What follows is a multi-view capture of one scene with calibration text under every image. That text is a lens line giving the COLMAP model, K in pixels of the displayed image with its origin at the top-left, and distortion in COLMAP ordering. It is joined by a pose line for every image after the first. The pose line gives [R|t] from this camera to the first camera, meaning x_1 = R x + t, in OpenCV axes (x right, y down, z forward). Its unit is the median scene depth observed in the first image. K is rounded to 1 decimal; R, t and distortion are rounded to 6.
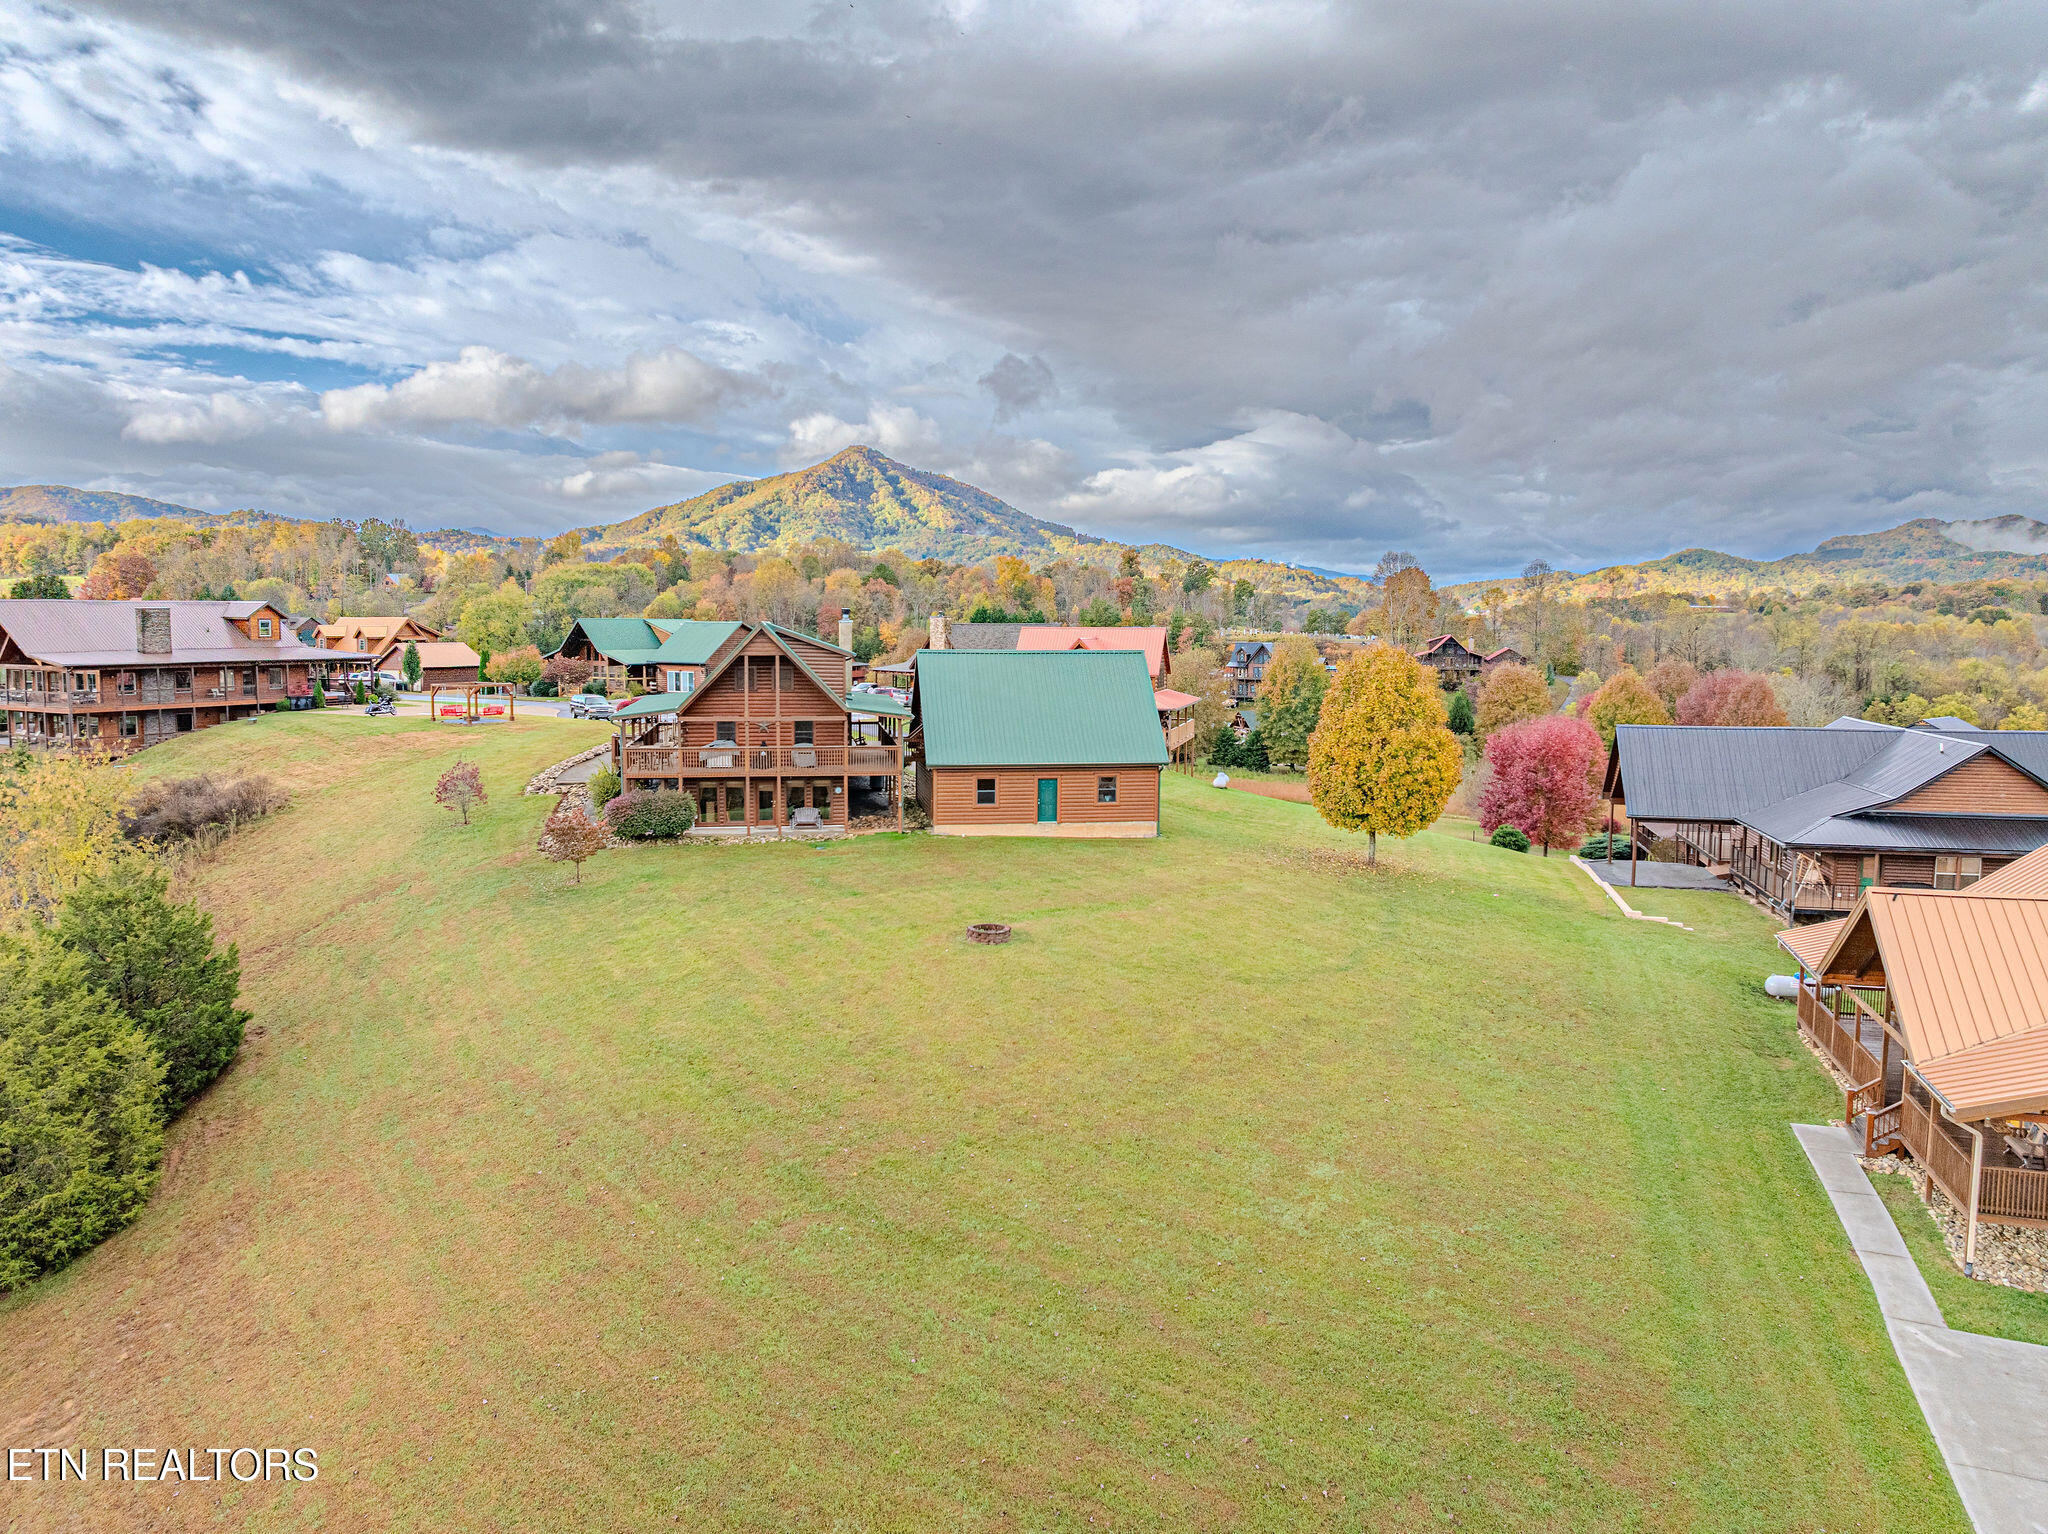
lens RADIAL K [[1427.1, 0, 1024.0], [0, 1427.1, 767.0], [0, 0, 1]] dist [-0.033868, -0.004517]
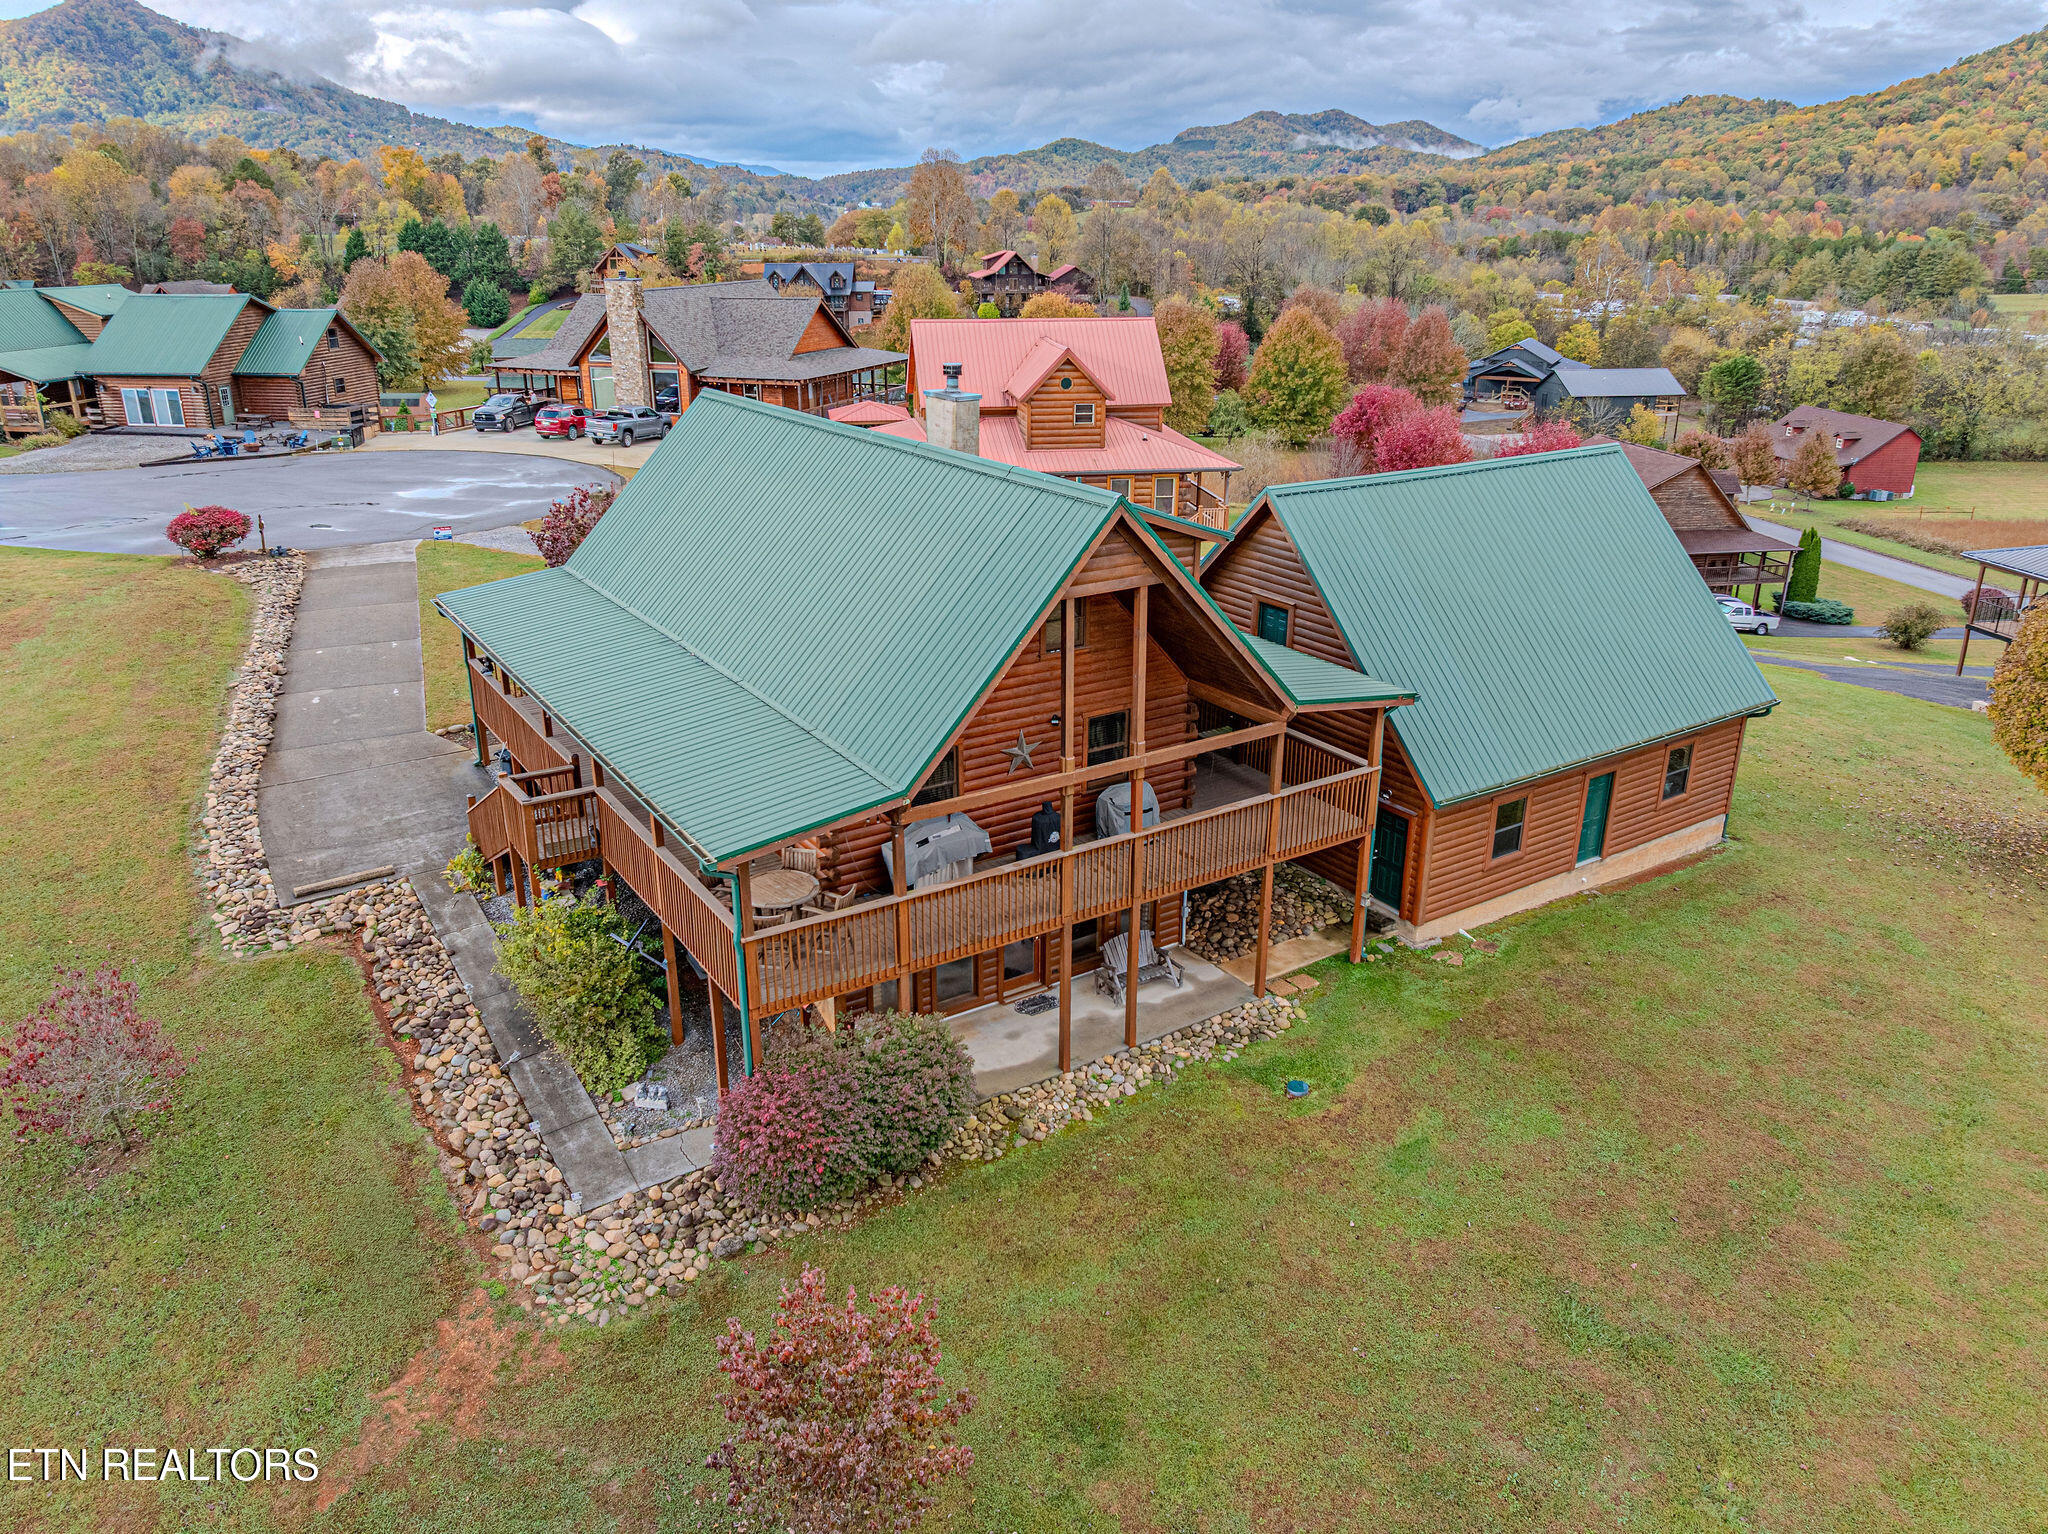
lens RADIAL K [[1434.9, 0, 1024.0], [0, 1434.9, 767.0], [0, 0, 1]] dist [-0.070971, 0.049112]
pose [[0.914353, -0.148882, 0.376553, -0.054742], [0.043287, 0.960562, 0.274676, -0.021547], [-0.402597, -0.234851, 0.884738, 0.113885]]
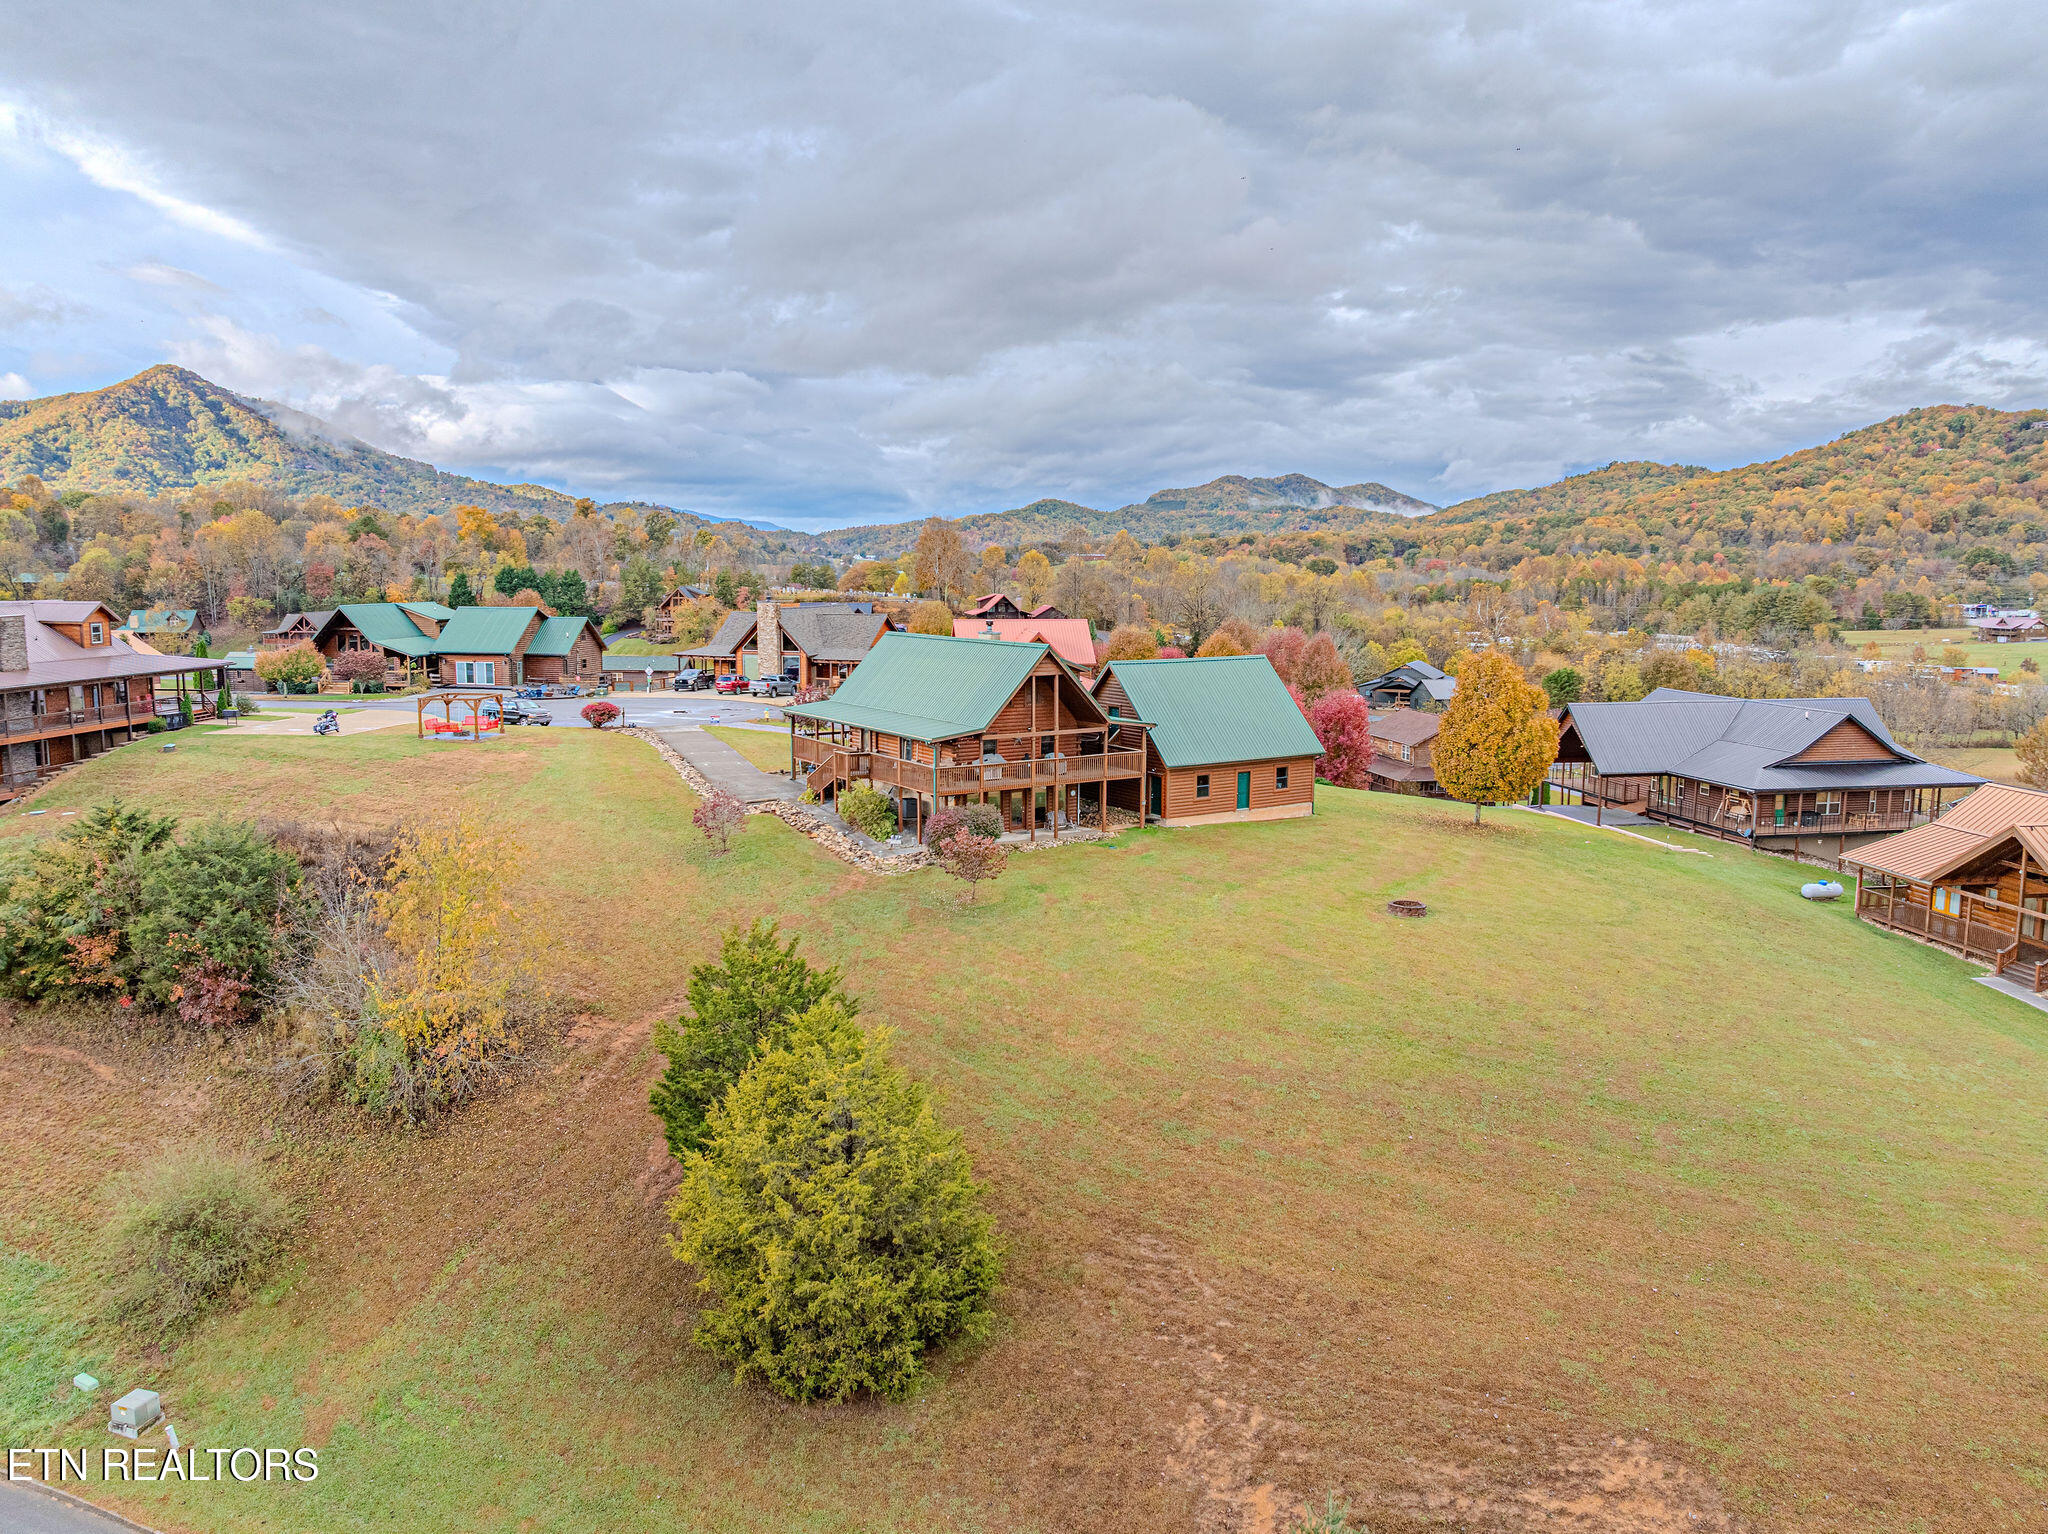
lens RADIAL K [[1427.1, 0, 1024.0], [0, 1427.1, 767.0], [0, 0, 1]] dist [-0.033868, -0.004517]
pose [[0.909791, -0.057050, 0.411128, -0.106253], [0.041007, 0.998017, 0.047744, -0.010026], [-0.413036, -0.026578, 0.910327, 0.001760]]
